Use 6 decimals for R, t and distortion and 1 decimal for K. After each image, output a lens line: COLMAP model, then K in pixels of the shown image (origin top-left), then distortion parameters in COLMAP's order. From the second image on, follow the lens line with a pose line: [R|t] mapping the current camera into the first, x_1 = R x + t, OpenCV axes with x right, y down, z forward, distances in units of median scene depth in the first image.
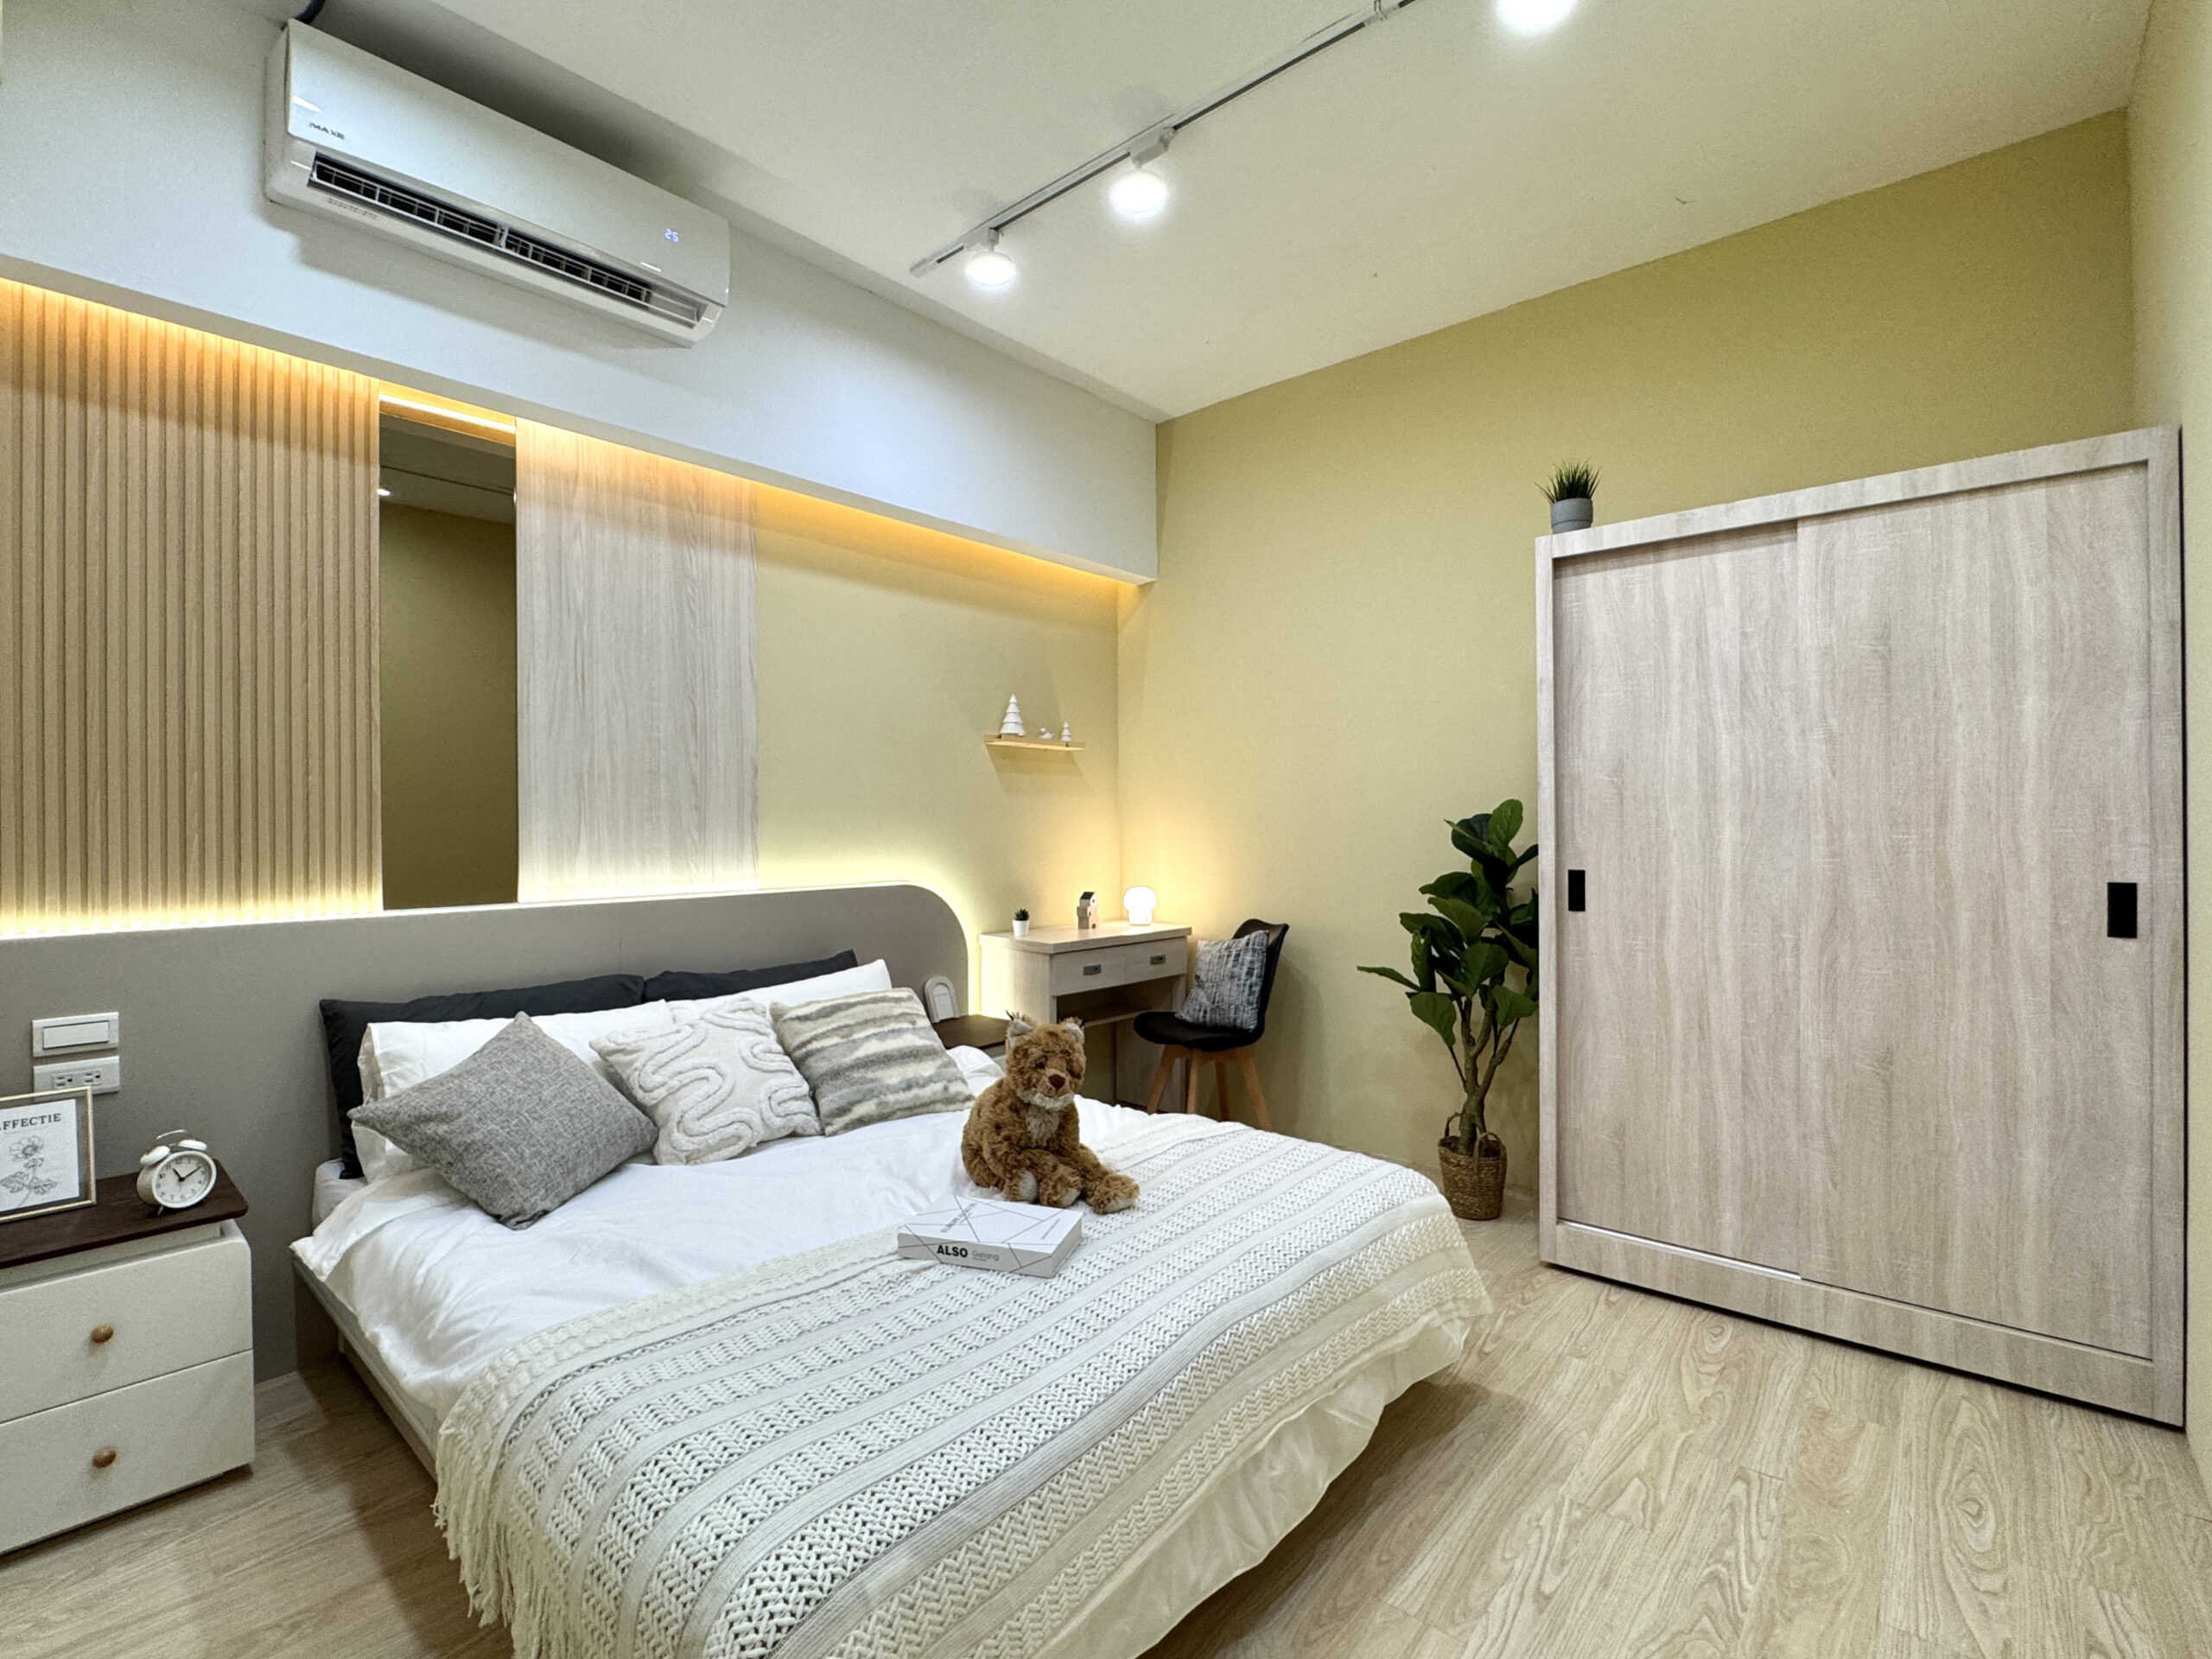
lens RADIAL K [[1003.5, 0, 1099.8], [0, 1003.5, 825.0], [0, 0, 1]] dist [-0.011236, -0.001362]
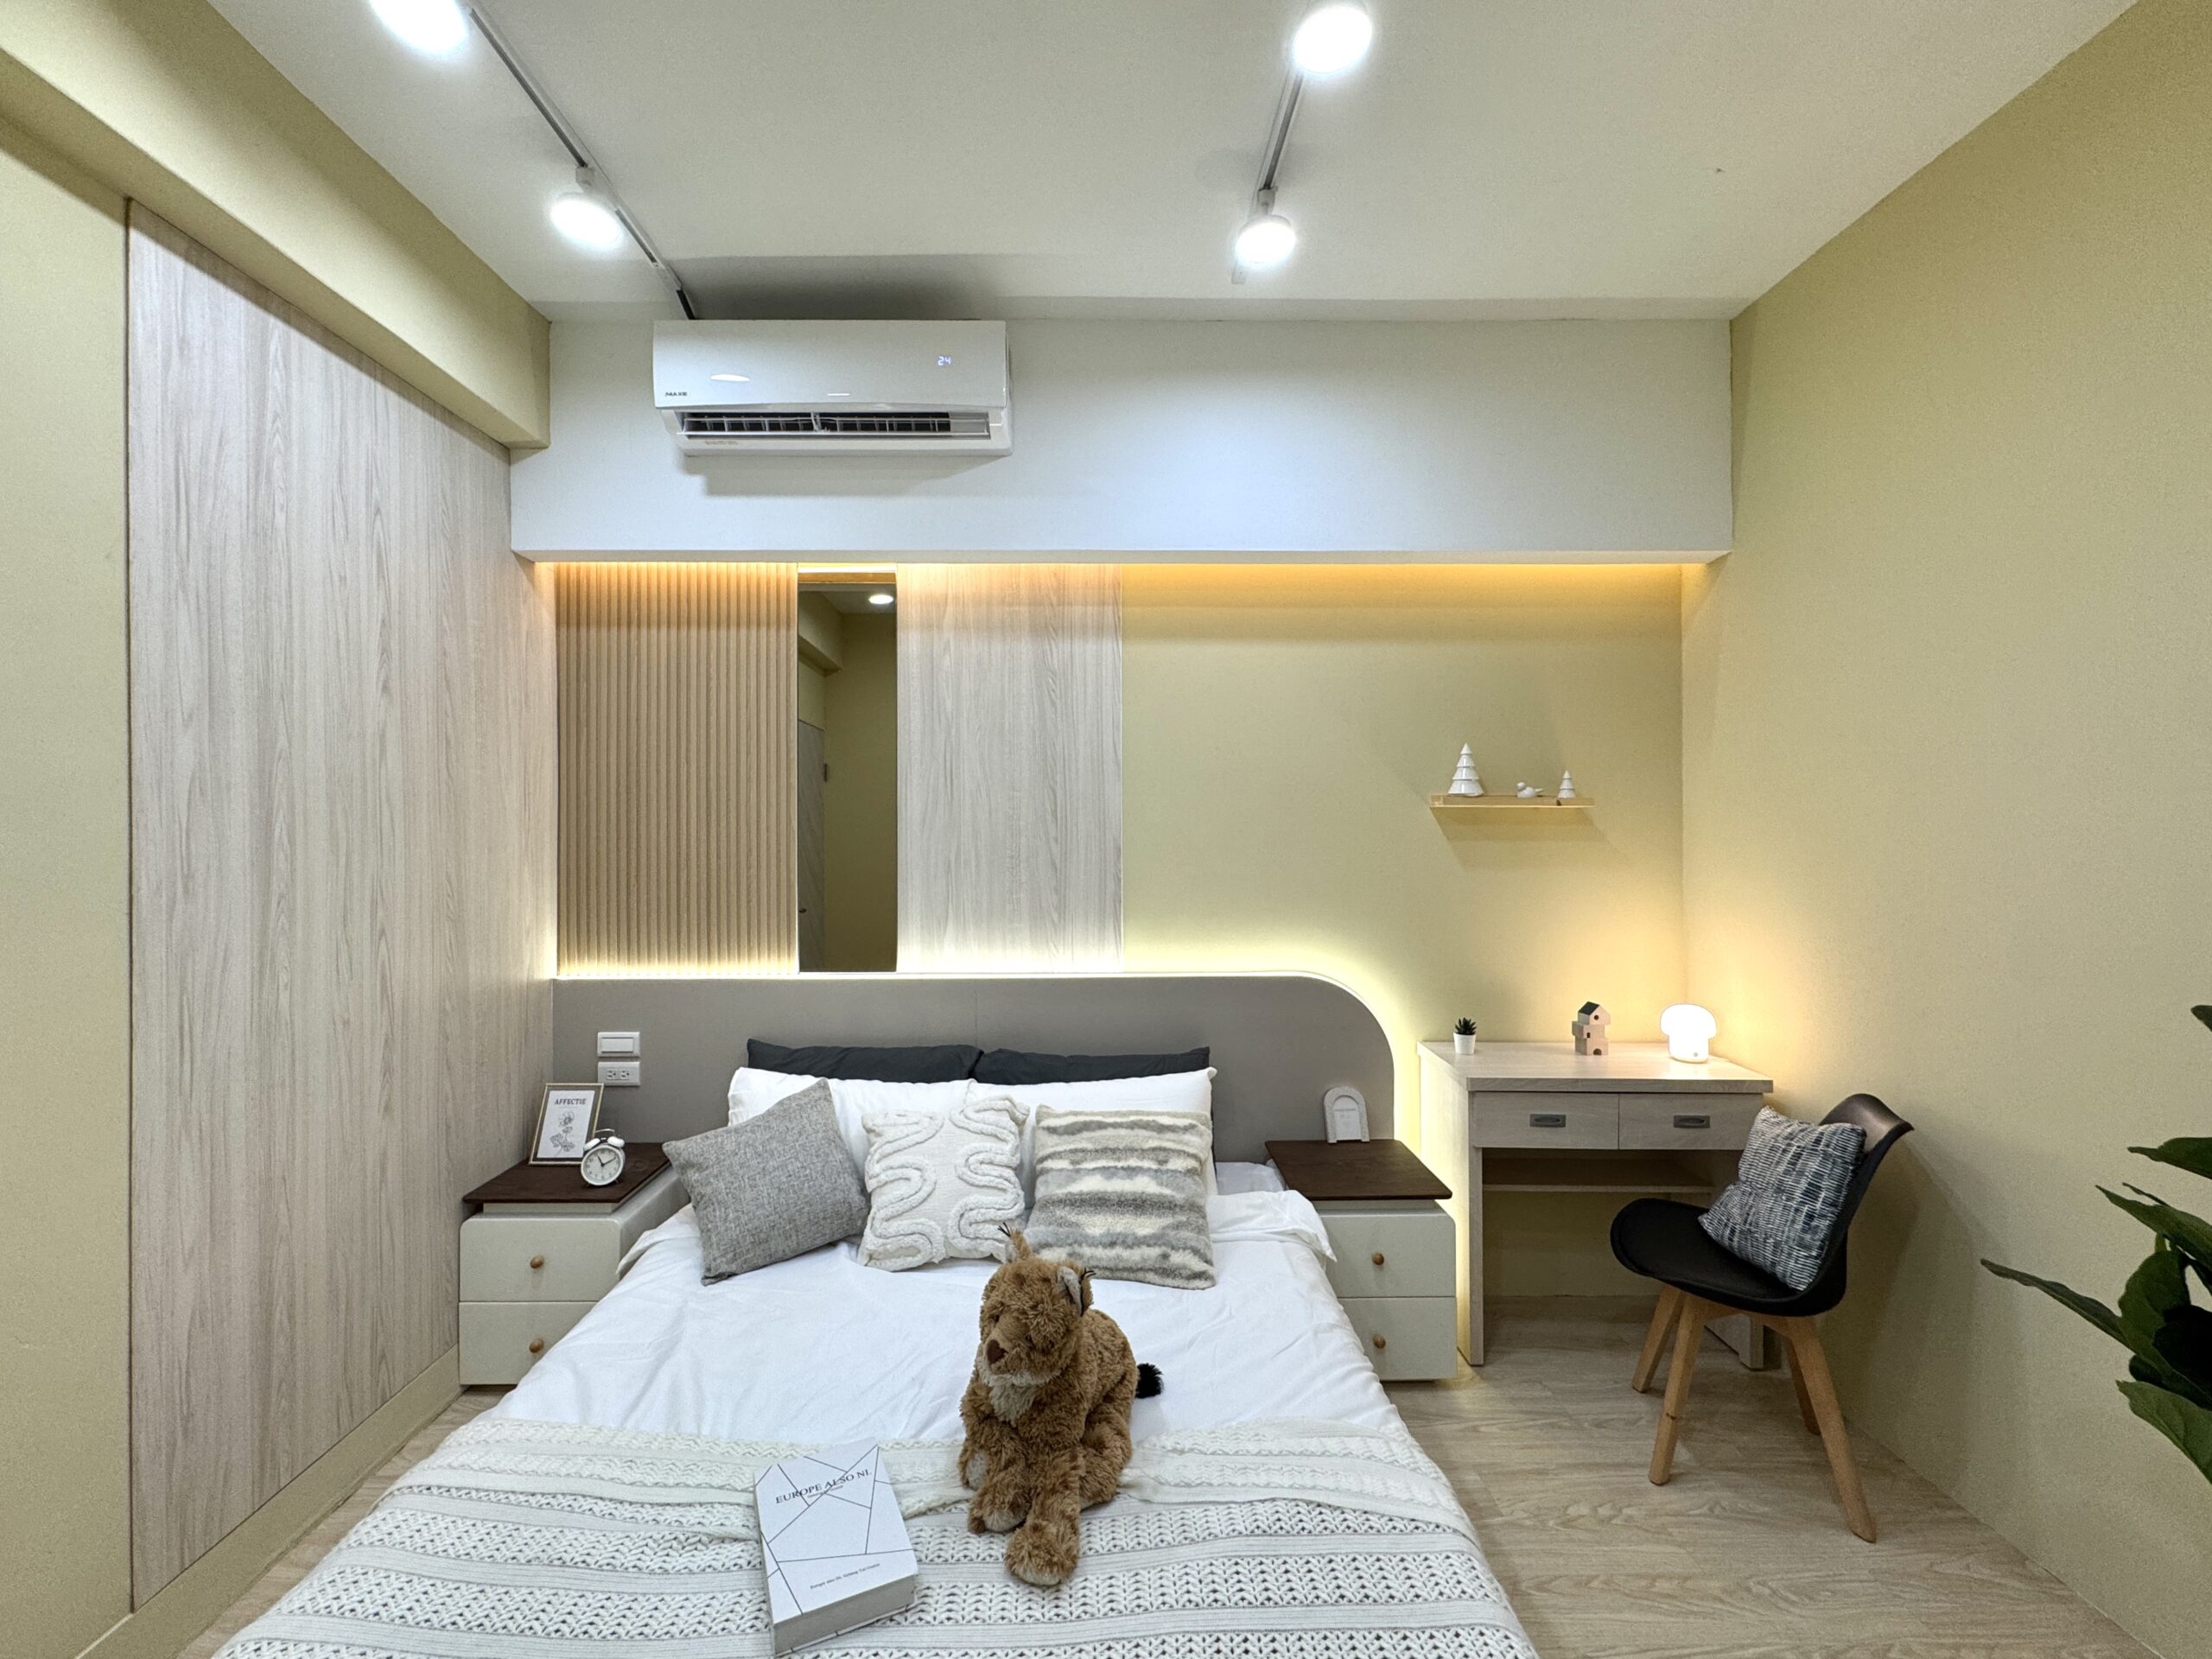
lens RADIAL K [[907.3, 0, 1101.3], [0, 907.3, 824.6], [0, 0, 1]] dist [-0.001777, -0.000186]
pose [[0.669465, 0.001416, -0.742842, 0.351816], [-0.004073, 0.999990, -0.001764, -0.089686], [0.742832, 0.004206, 0.669464, 0.432642]]
